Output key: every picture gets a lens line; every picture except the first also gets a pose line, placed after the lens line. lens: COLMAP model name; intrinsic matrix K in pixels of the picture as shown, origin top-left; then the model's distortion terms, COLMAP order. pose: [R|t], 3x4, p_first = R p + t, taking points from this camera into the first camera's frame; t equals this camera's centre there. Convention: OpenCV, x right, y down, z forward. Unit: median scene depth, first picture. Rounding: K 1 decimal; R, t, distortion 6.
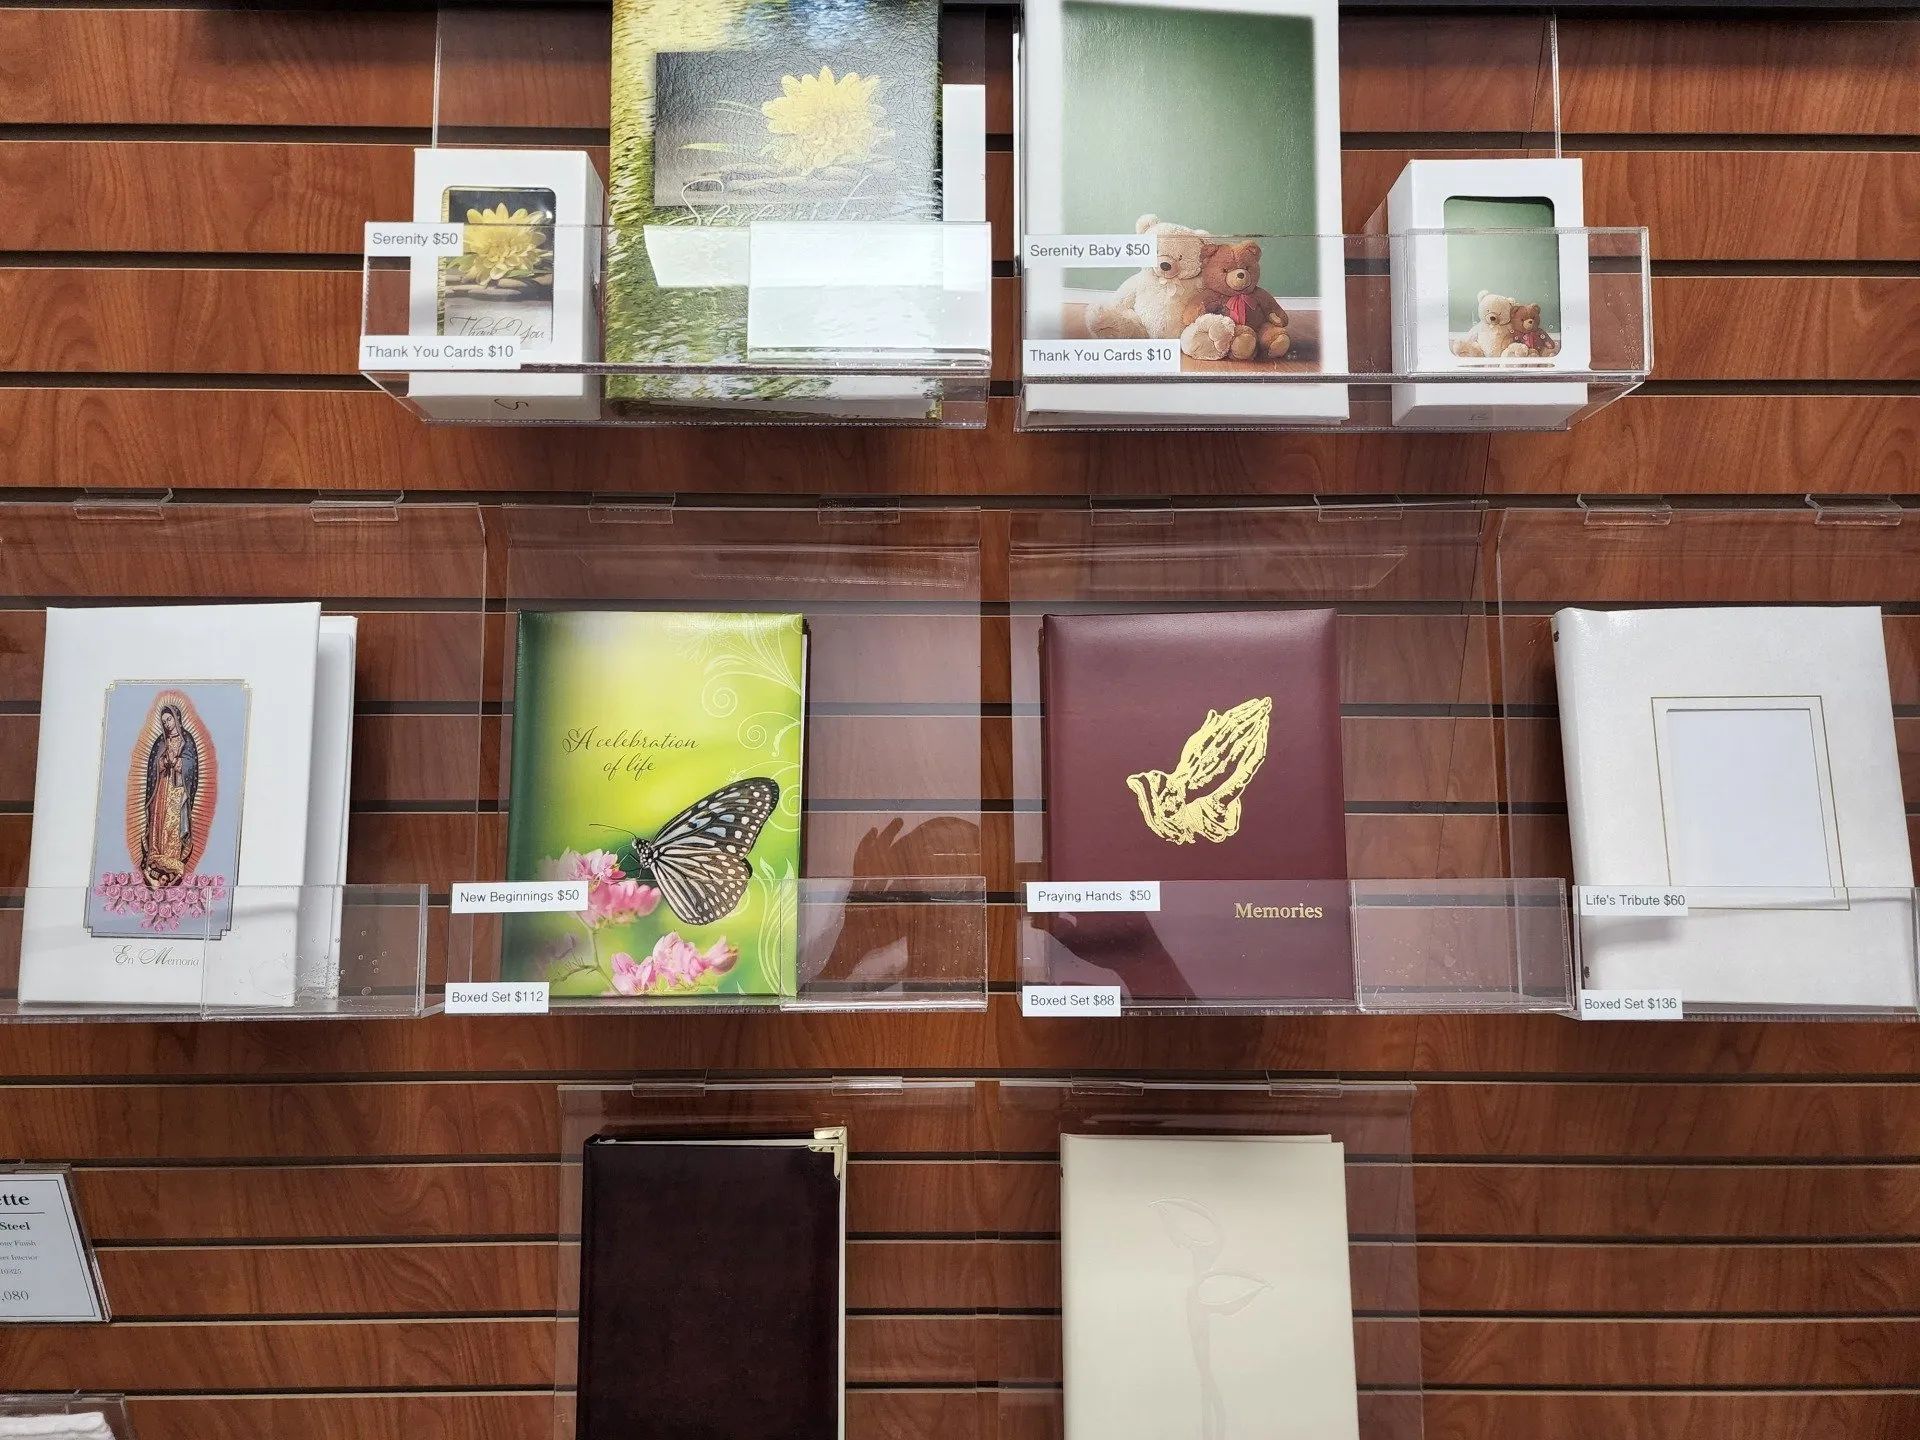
lens RADIAL K [[1301.3, 0, 959.8], [0, 1301.3, 714.8], [0, 0, 1]] dist [0.011303, -0.006103]
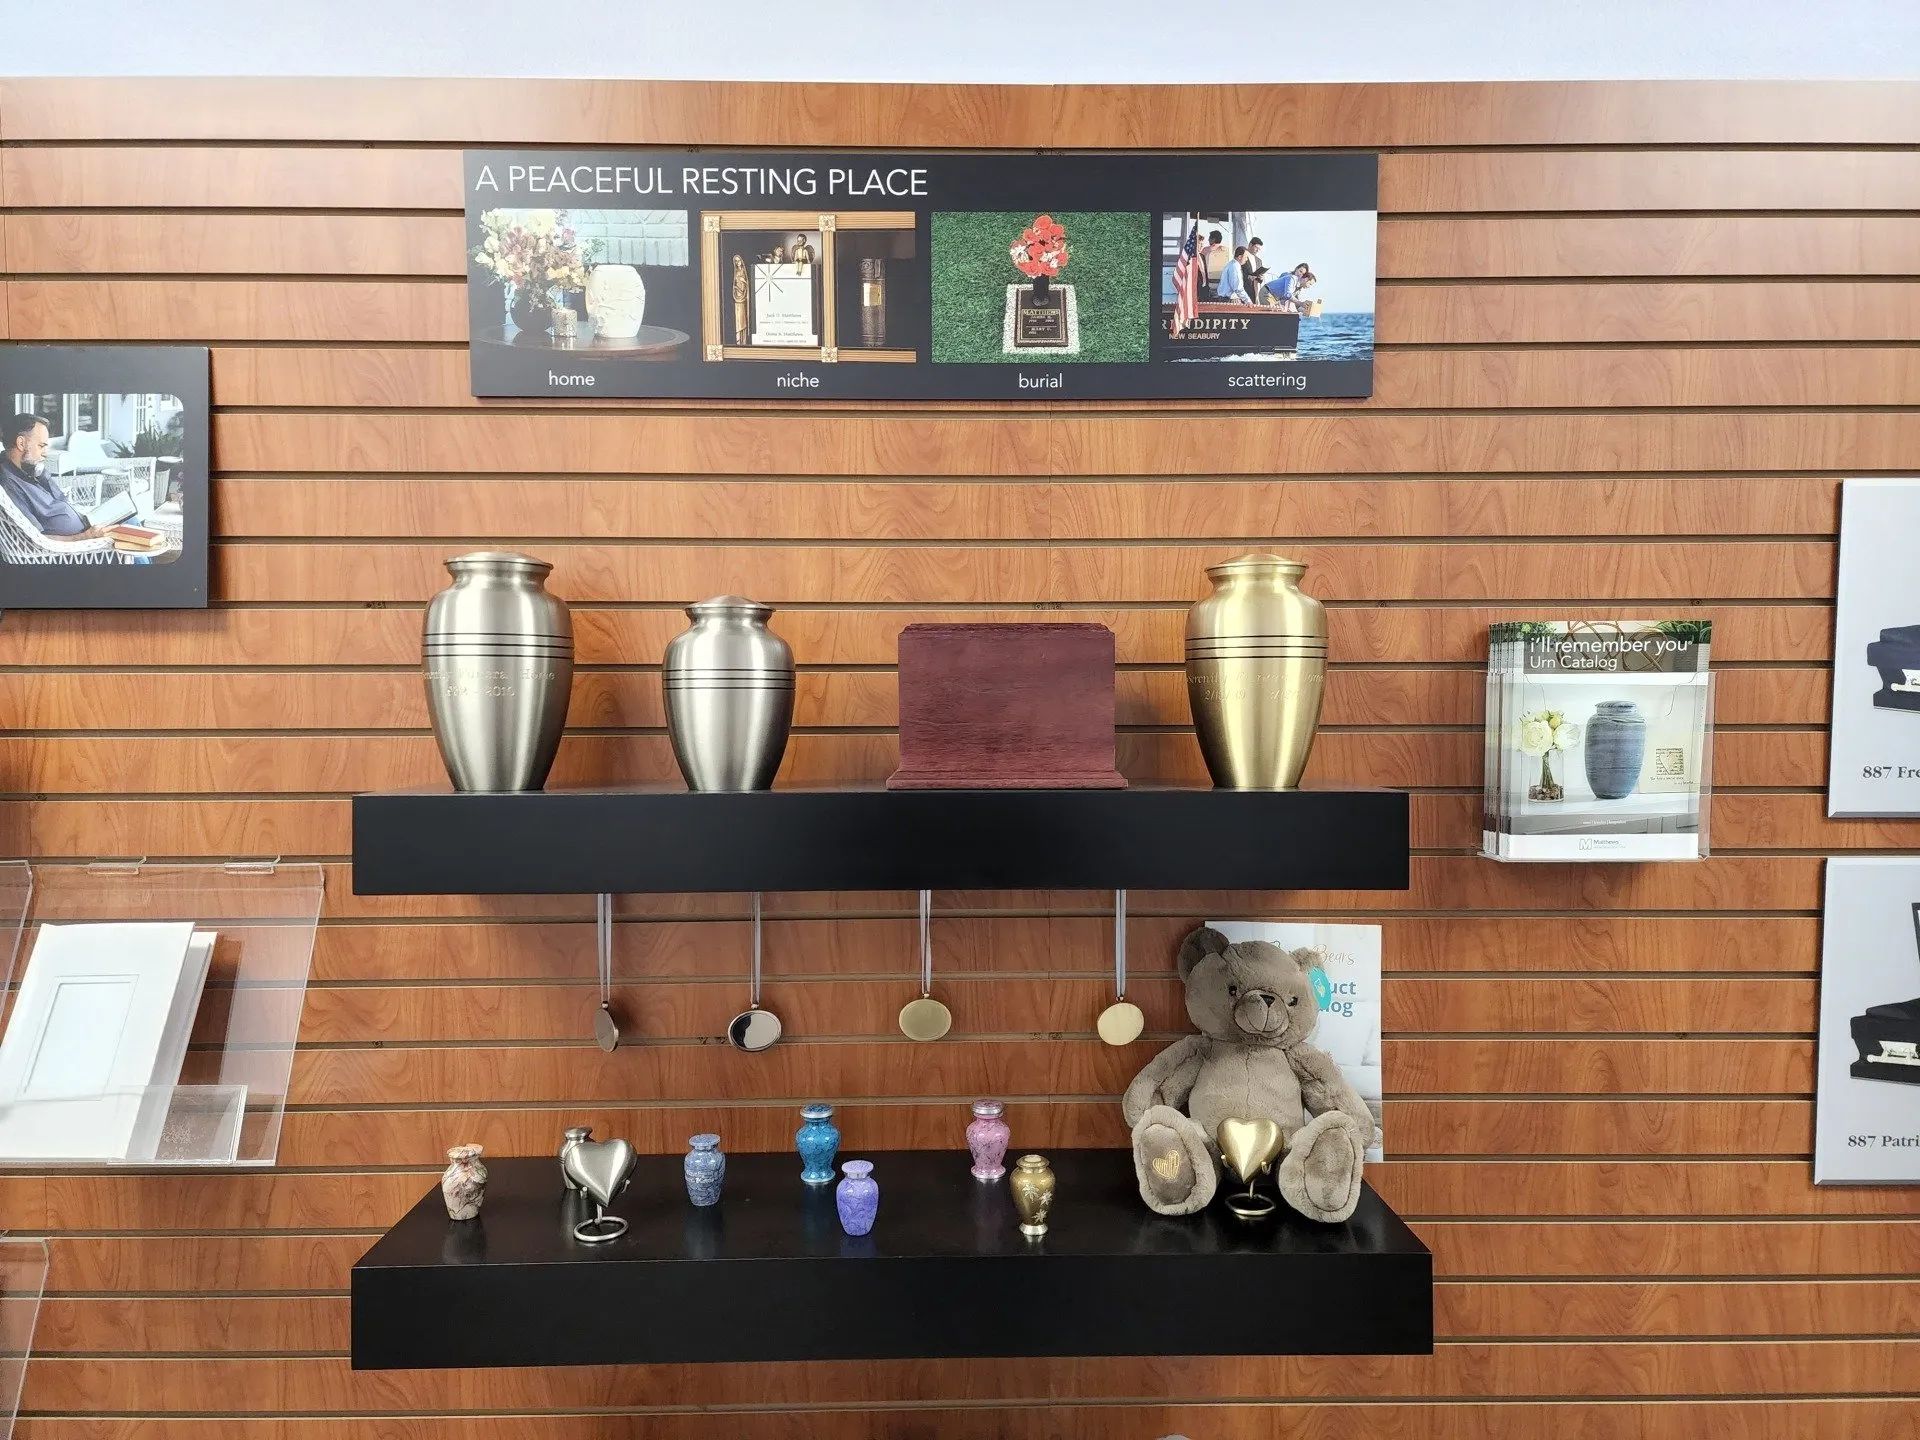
lens RADIAL K [[1301.3, 0, 959.6], [0, 1301.3, 724.9], [0, 0, 1]] dist [0.011303, -0.006103]
pose [[0.999966, -0.007893, -0.002283, 1.425190], [0.007159, 0.973317, -0.229353, 0.056887], [0.004033, 0.229329, 0.973341, -0.624720]]
